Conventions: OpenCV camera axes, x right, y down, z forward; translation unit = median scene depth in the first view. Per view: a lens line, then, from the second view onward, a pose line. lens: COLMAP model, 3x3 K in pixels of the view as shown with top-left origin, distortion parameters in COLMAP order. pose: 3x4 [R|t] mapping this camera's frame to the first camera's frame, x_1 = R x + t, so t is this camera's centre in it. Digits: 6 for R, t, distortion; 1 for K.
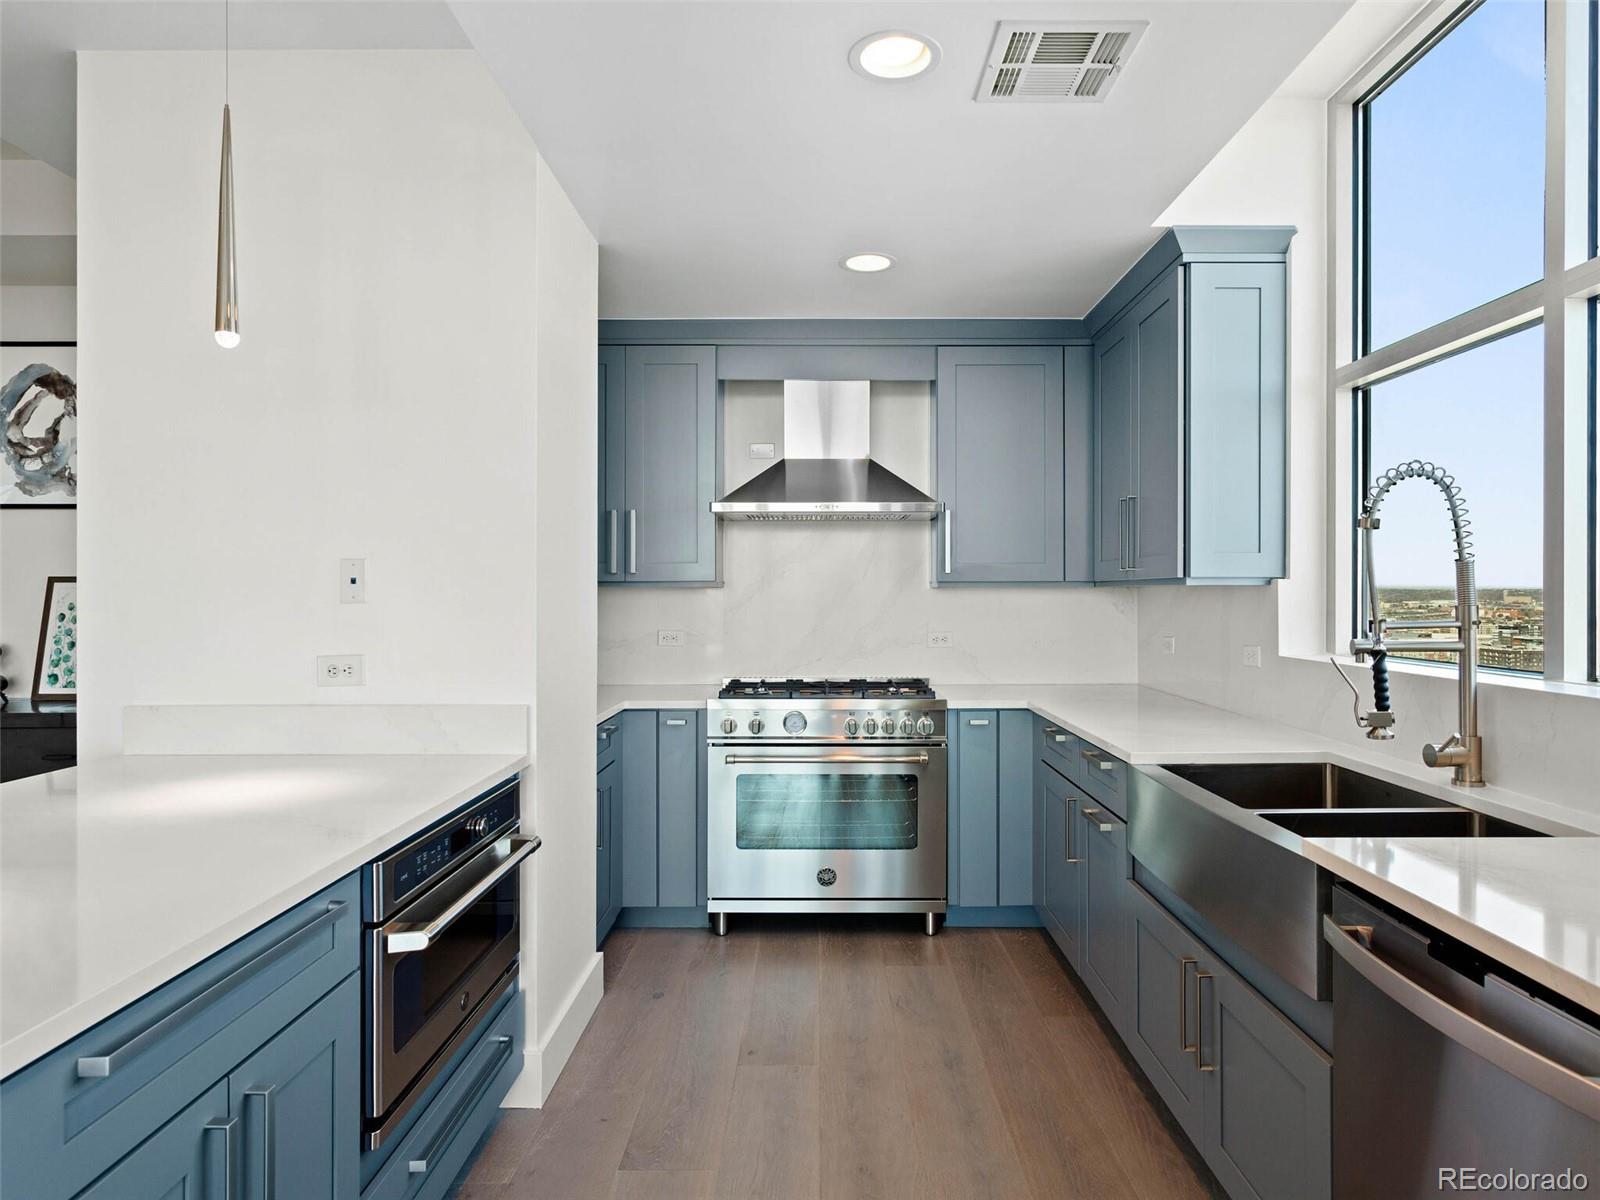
lens RADIAL K [[942.3, 0, 804.4], [0, 942.3, 593.4], [0, 0, 1]] dist [0.002475, 0.000028]
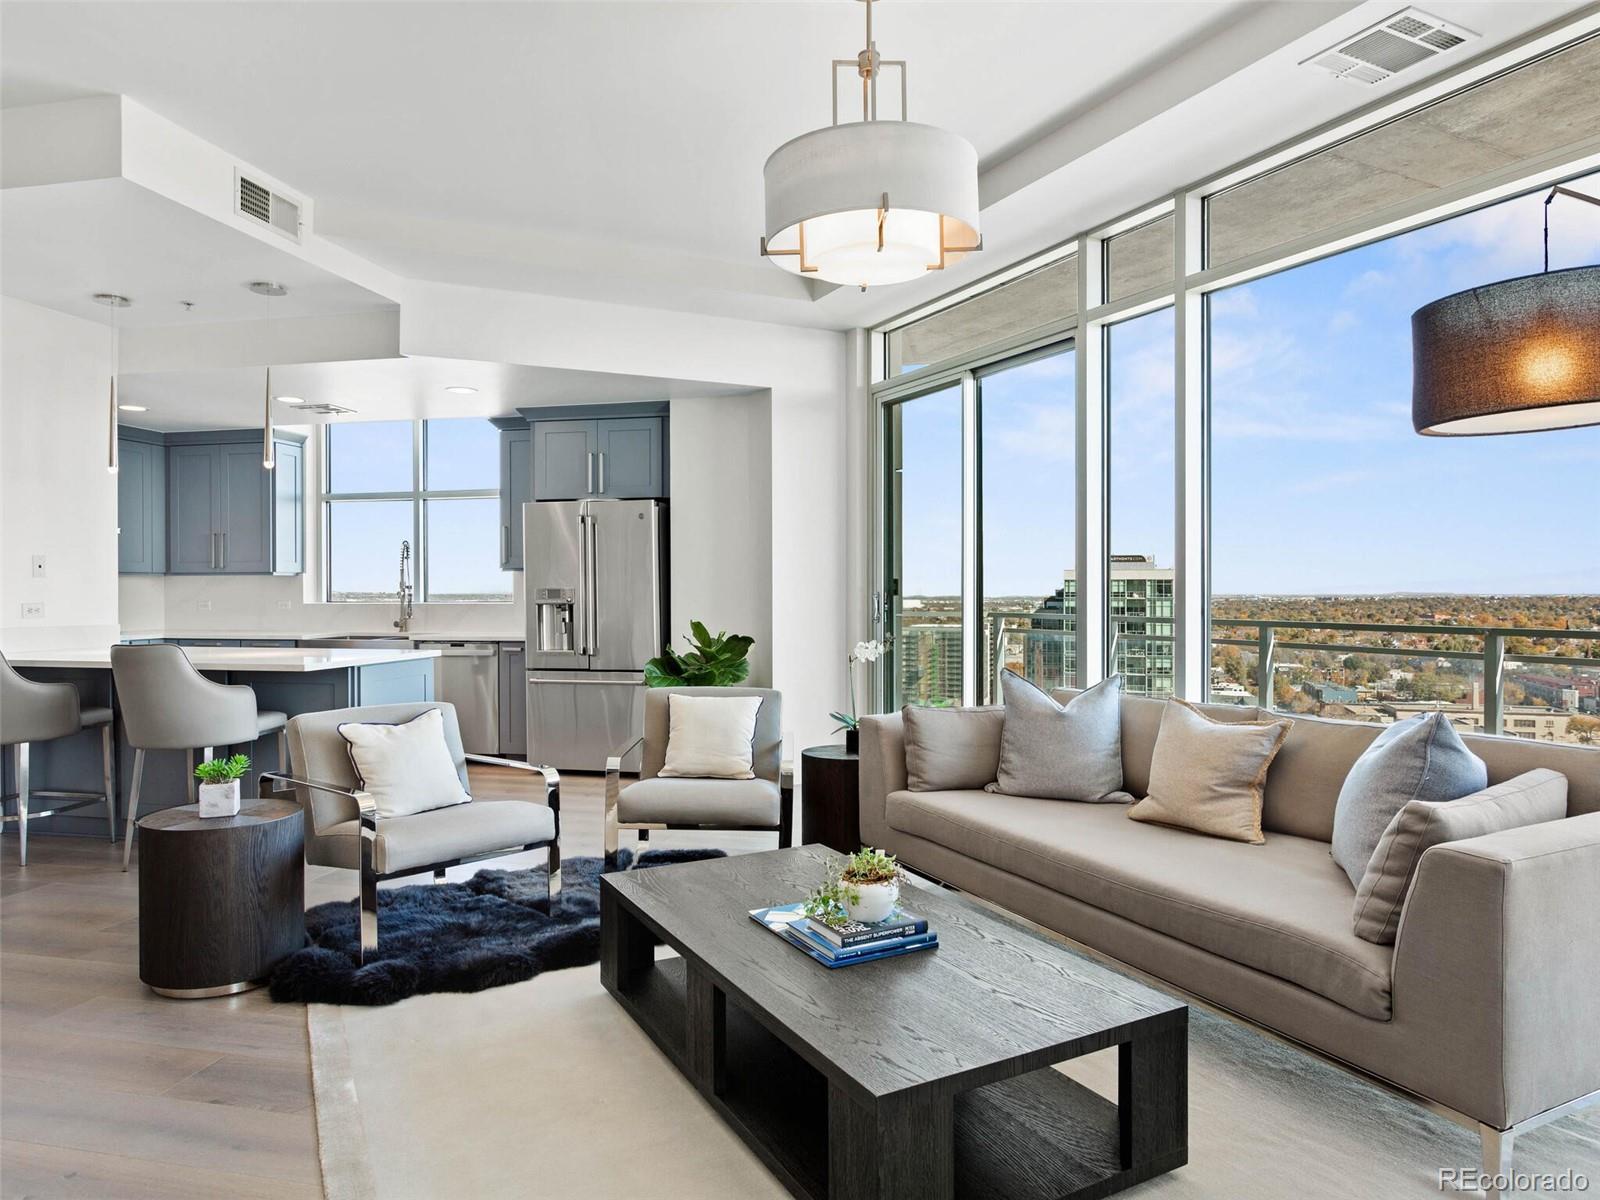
lens RADIAL K [[1021.7, 0, 798.7], [0, 1021.7, 596.8], [0, 0, 1]] dist [-0.011459, 0.010358]
pose [[0.223999, -0.005636, 0.974573, -1.280948], [0.001728, 0.999984, 0.005385, 0.024853], [-0.974588, 0.000478, 0.224005, -0.622432]]
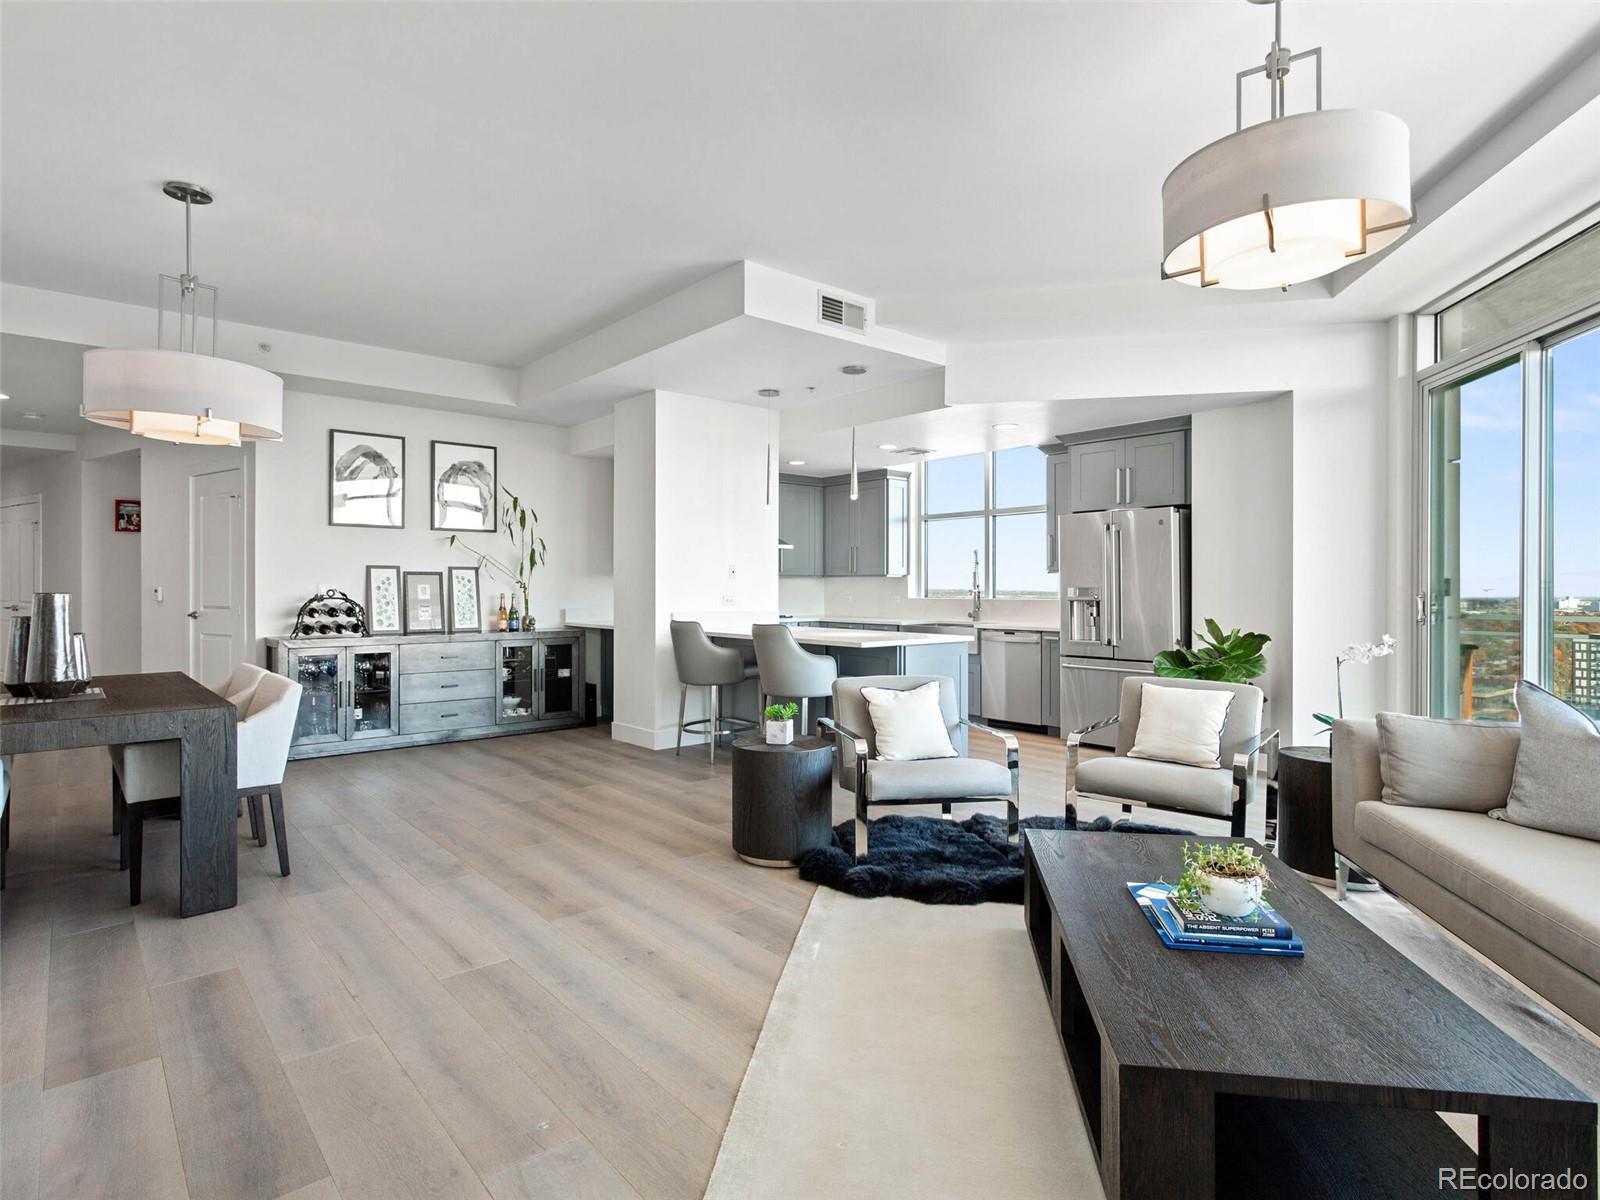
lens RADIAL K [[858.9, 0, 790.6], [0, 858.9, 589.4], [0, 0, 1]] dist [-0.001825, 0.004251]
pose [[0.770610, 0.002264, 0.637303, -1.220819], [-0.003328, 0.999994, 0.000471, 0.024473], [-0.637299, -0.002484, 0.770613, -0.752829]]
